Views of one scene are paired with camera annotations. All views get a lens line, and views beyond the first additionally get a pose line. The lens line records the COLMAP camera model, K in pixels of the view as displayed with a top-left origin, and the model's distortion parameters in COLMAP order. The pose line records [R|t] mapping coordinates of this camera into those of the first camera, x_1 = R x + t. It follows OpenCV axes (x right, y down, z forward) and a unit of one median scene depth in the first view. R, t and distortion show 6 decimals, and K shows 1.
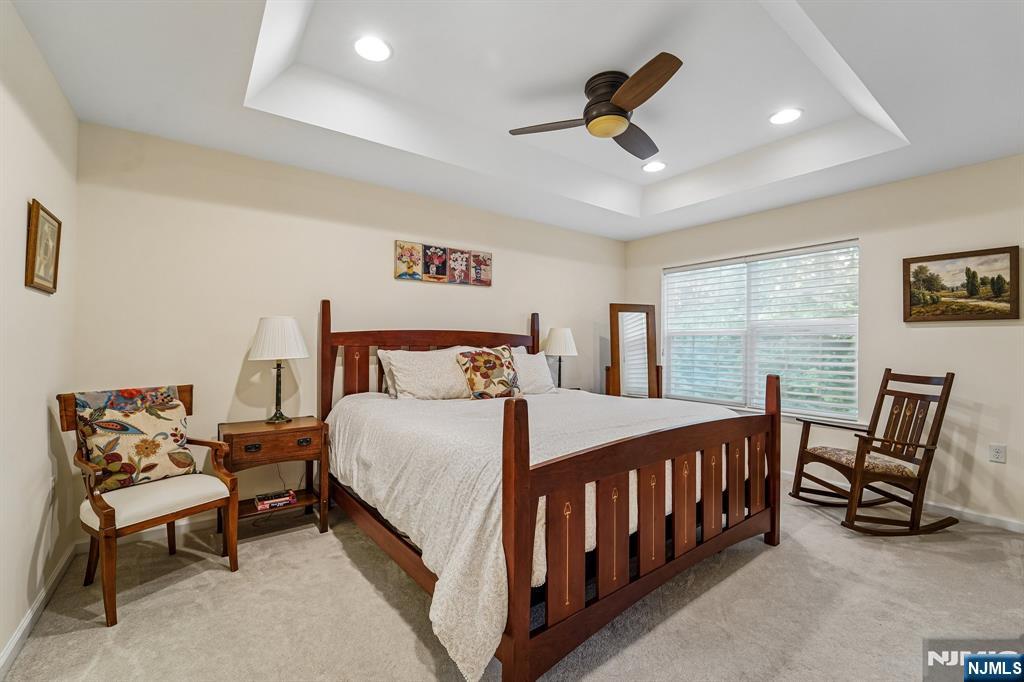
lens RADIAL K [[435.3, 0, 512.0], [0, 435.3, 341.0], [0, 0, 1]] dist [-0.038077, -0.000001]
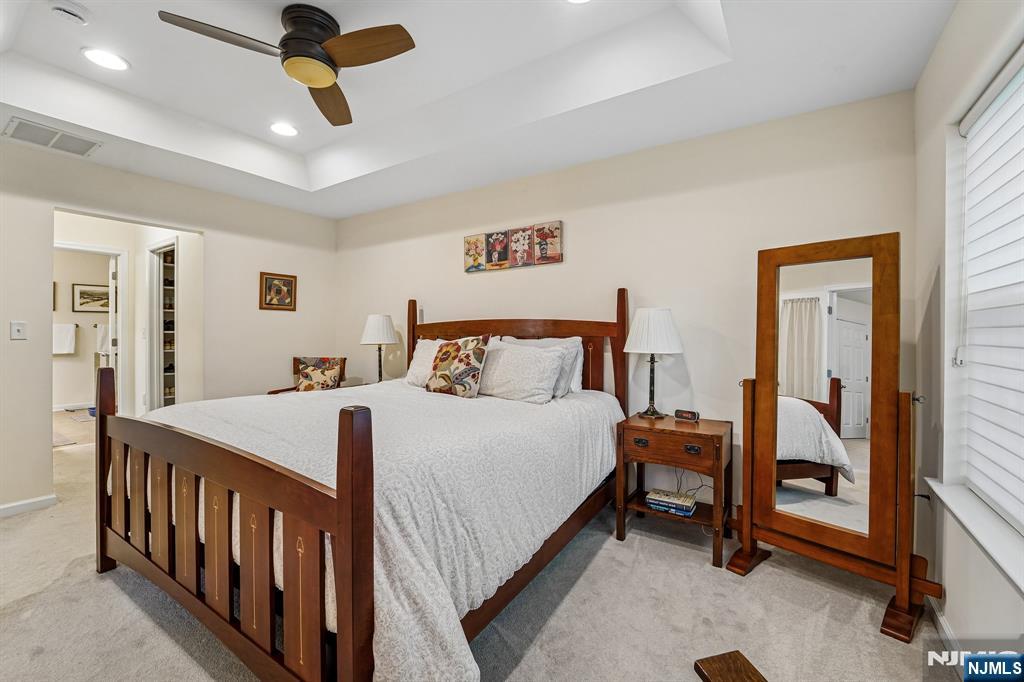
lens RADIAL K [[429.2, 0, 509.3], [0, 429.2, 342.5], [0, 0, 1]] dist [-0.024735, -0.000340]
pose [[0.329198, 0.021431, -0.944018, 0.718819], [0.006502, 0.999667, 0.024962, 0.002513], [0.944238, -0.014355, 0.328950, 0.697769]]
